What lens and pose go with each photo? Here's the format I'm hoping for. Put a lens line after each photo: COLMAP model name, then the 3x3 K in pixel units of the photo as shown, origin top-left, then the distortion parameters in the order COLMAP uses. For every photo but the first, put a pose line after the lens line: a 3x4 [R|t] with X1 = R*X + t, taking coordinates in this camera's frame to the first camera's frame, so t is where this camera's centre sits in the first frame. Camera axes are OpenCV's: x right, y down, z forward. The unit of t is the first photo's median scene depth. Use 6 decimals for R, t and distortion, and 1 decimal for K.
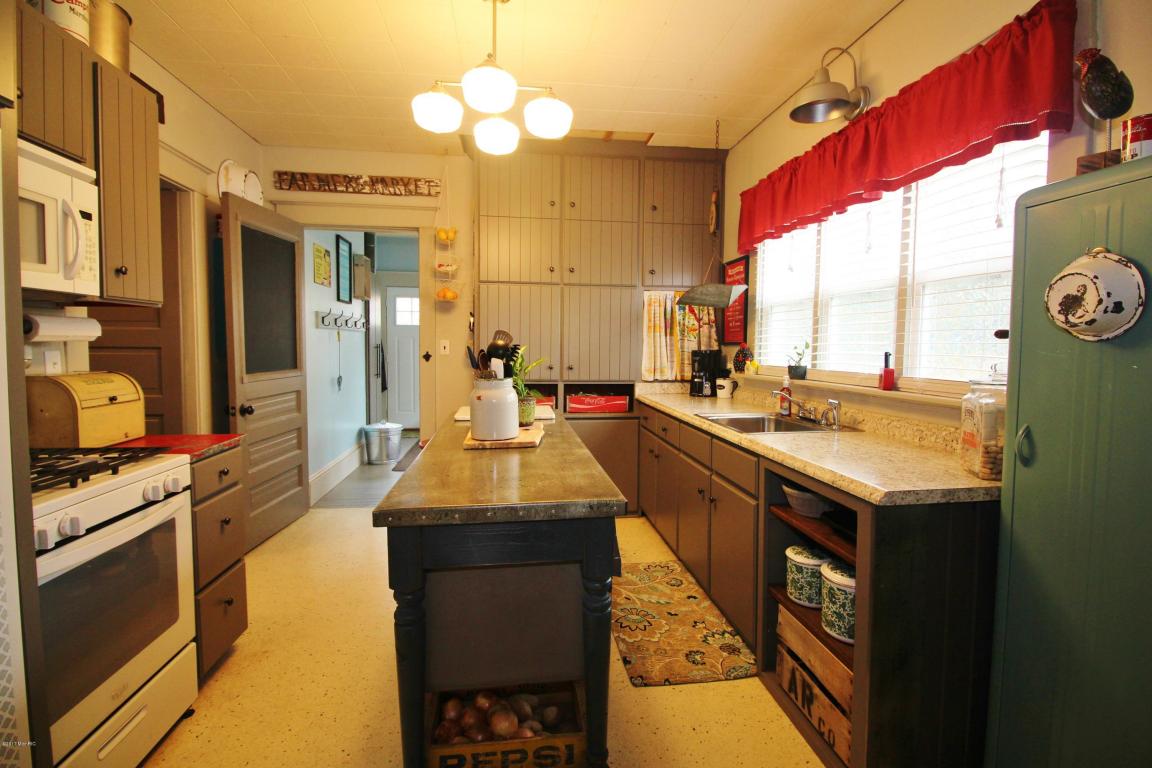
lens RADIAL K [[536.3, 0, 573.6], [0, 536.3, 374.6], [0, 0, 1]] dist [-0.001189, -0.012207]
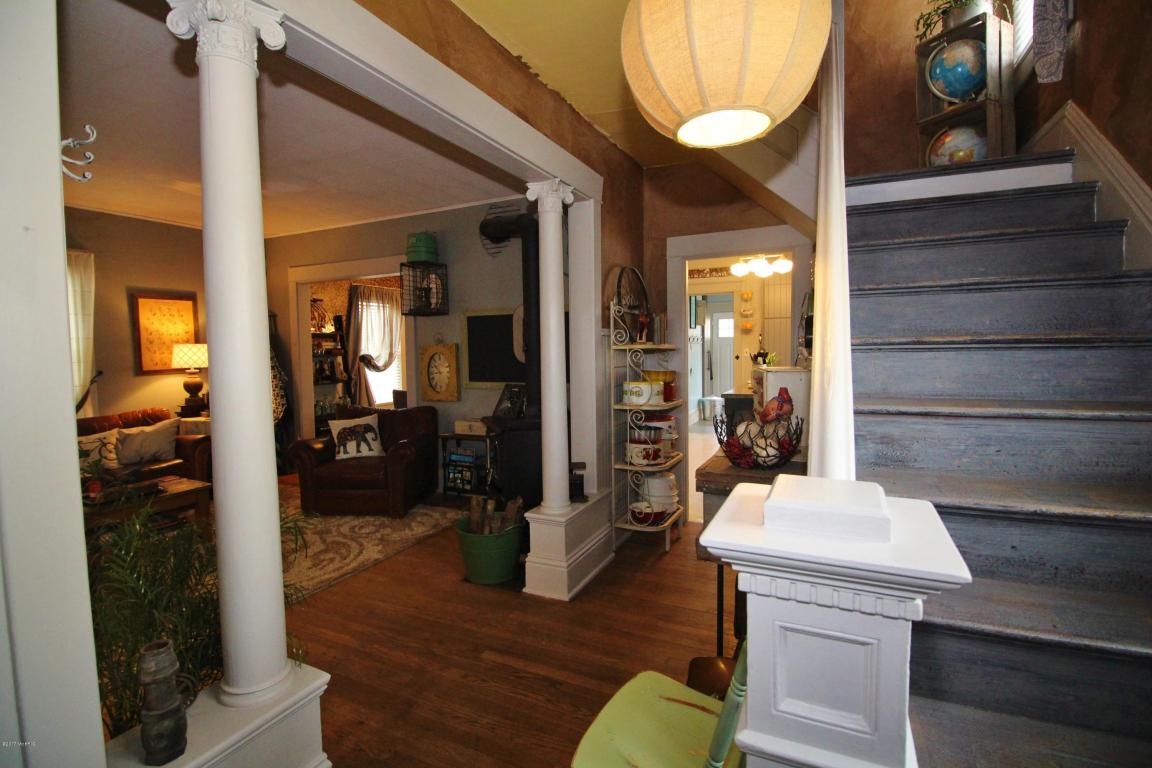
lens RADIAL K [[536.3, 0, 573.6], [0, 536.3, 374.6], [0, 0, 1]] dist [-0.001189, -0.012207]
pose [[0.840218, 0.004365, -0.542231, 0.306621], [-0.006138, 0.999980, -0.001461, 0.038673], [0.542214, 0.004555, 0.840228, -1.037900]]
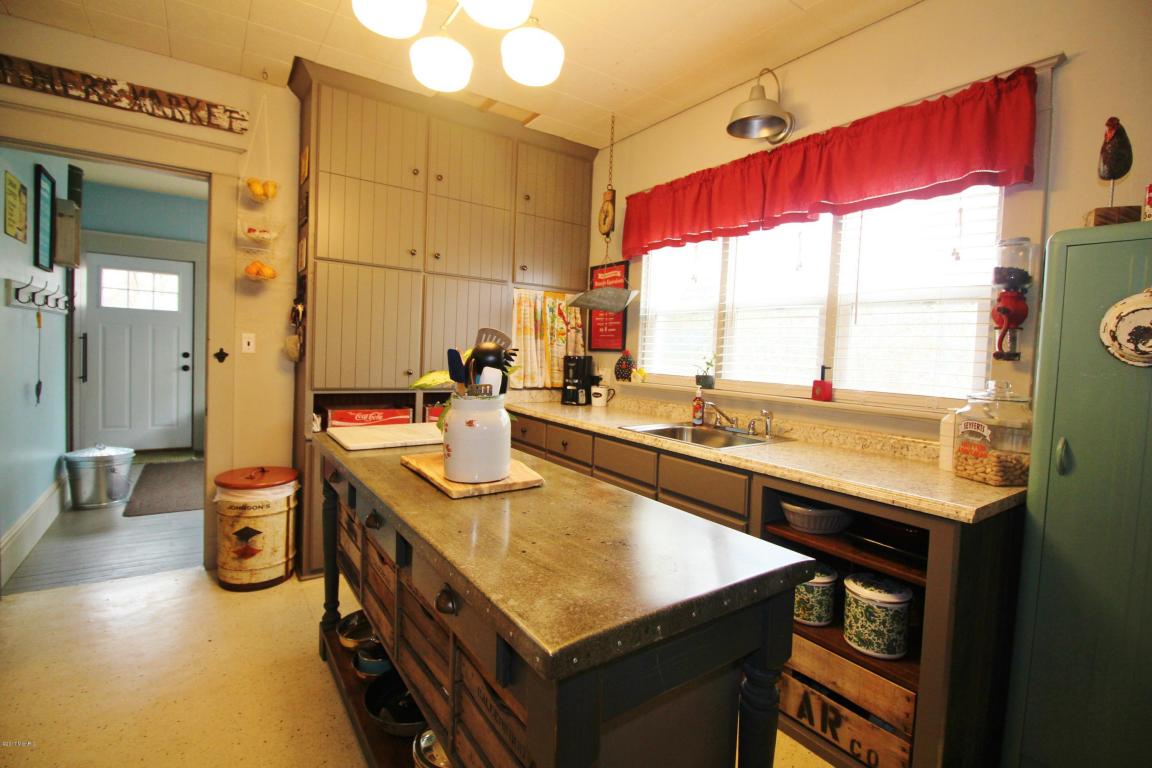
lens RADIAL K [[536.3, 0, 573.6], [0, 536.3, 374.6], [0, 0, 1]] dist [-0.001189, -0.012207]
pose [[0.885961, 0.006928, 0.463708, -0.205385], [-0.006551, 0.999976, -0.002423, -0.010601], [-0.463714, -0.000891, 0.885985, 0.167722]]
